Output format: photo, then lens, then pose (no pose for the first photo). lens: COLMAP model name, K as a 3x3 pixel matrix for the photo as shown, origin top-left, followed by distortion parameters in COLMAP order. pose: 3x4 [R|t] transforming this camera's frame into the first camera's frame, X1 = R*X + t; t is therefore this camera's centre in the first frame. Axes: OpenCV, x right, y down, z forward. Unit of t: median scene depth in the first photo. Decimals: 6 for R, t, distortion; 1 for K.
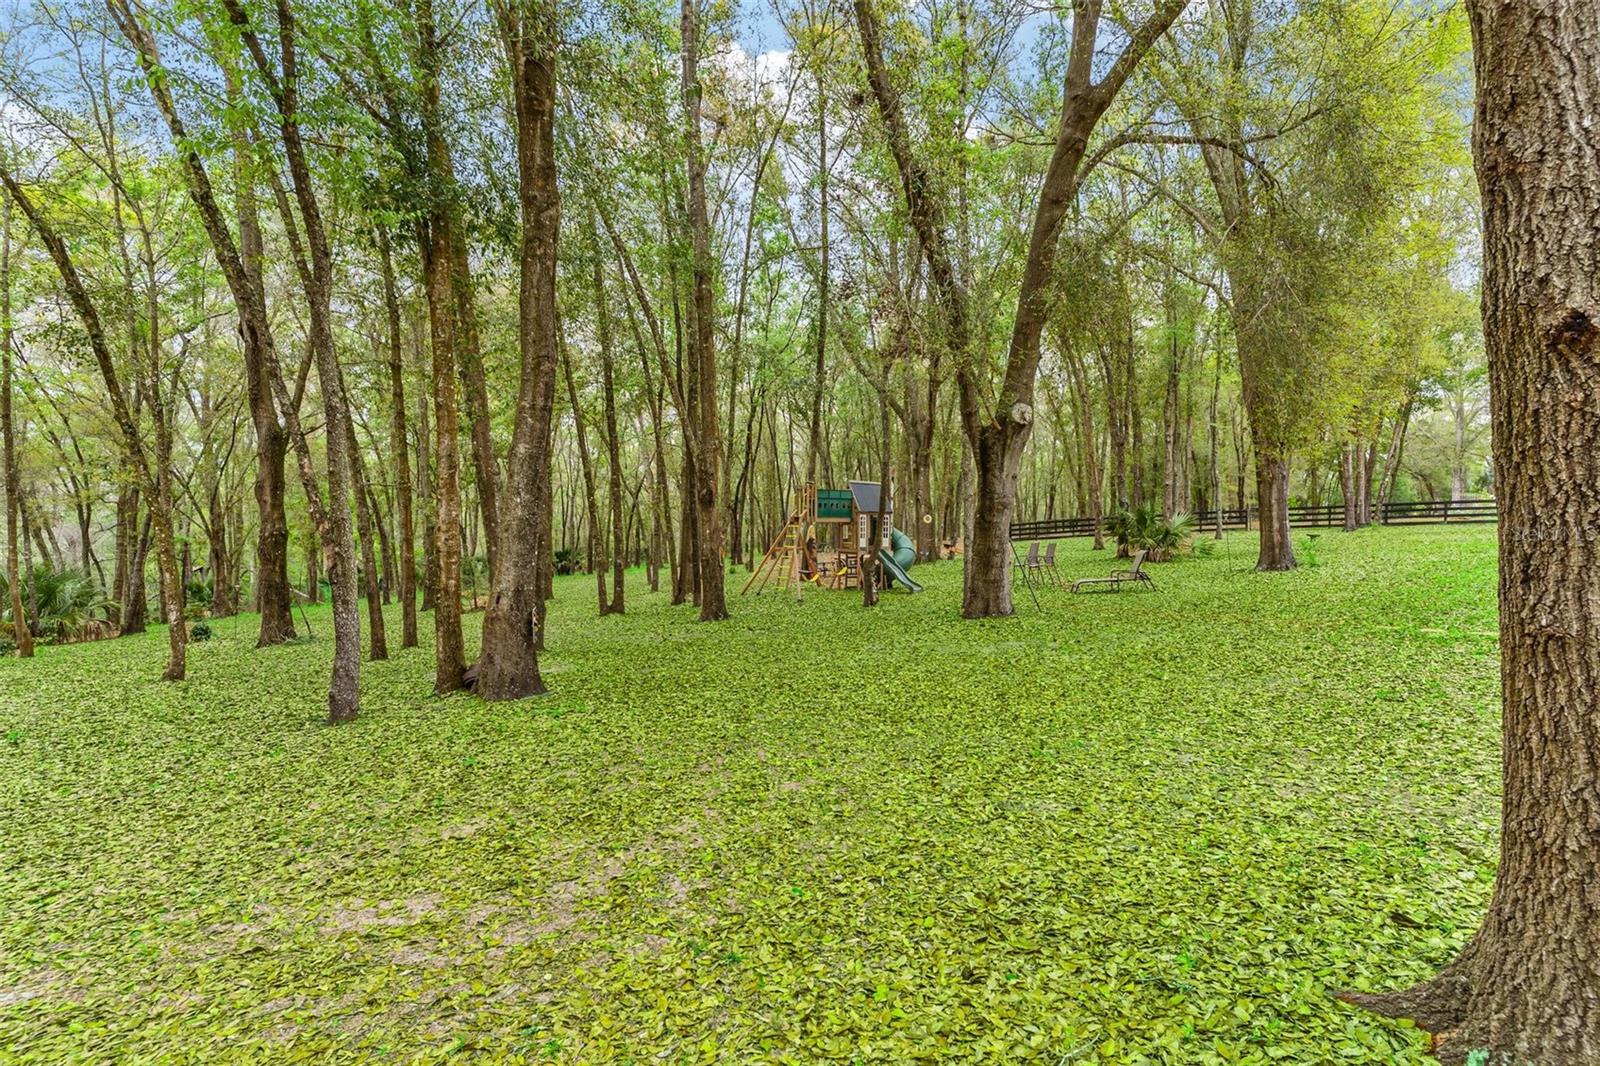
lens RADIAL K [[780.4, 0, 808.2], [0, 780.4, 534.6], [0, 0, 1]] dist [0.002412, 0.000514]
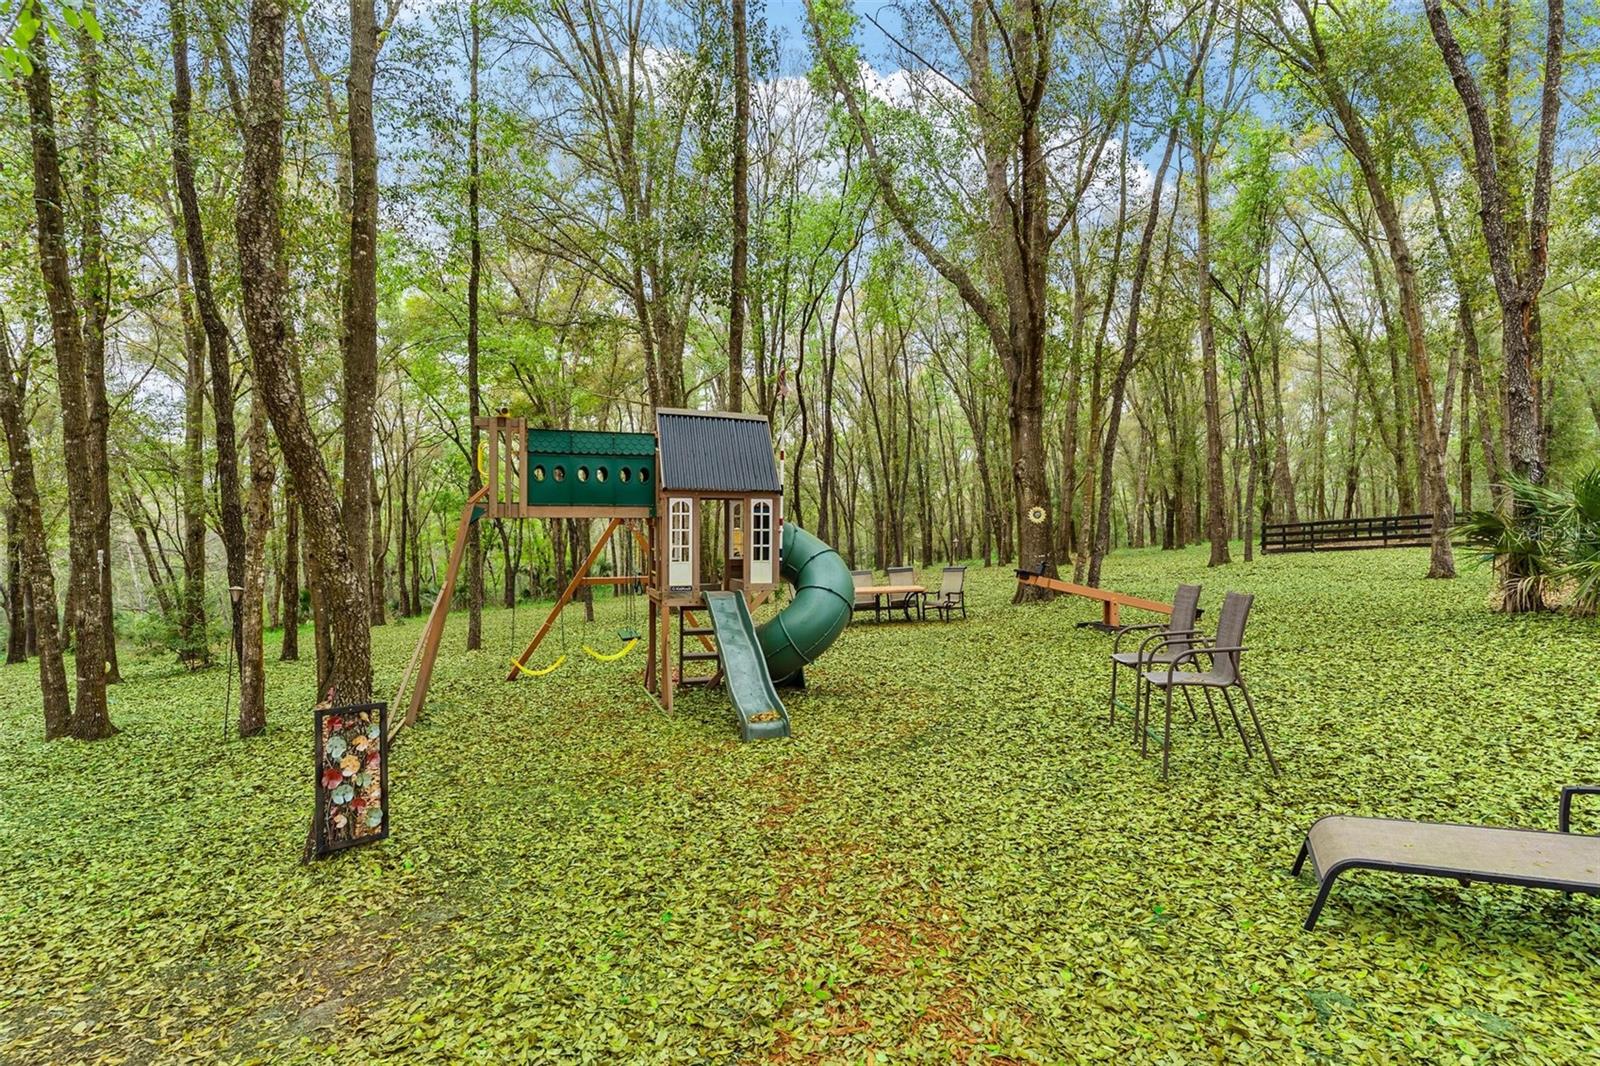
lens RADIAL K [[780.4, 0, 787.6], [0, 780.4, 532.2], [0, 0, 1]] dist [0.002412, 0.000514]
pose [[0.945079, 0.006801, -0.326771, 0.165722], [-0.007493, 0.999972, -0.000858, -0.006788], [0.326756, 0.003259, 0.945103, 0.462626]]
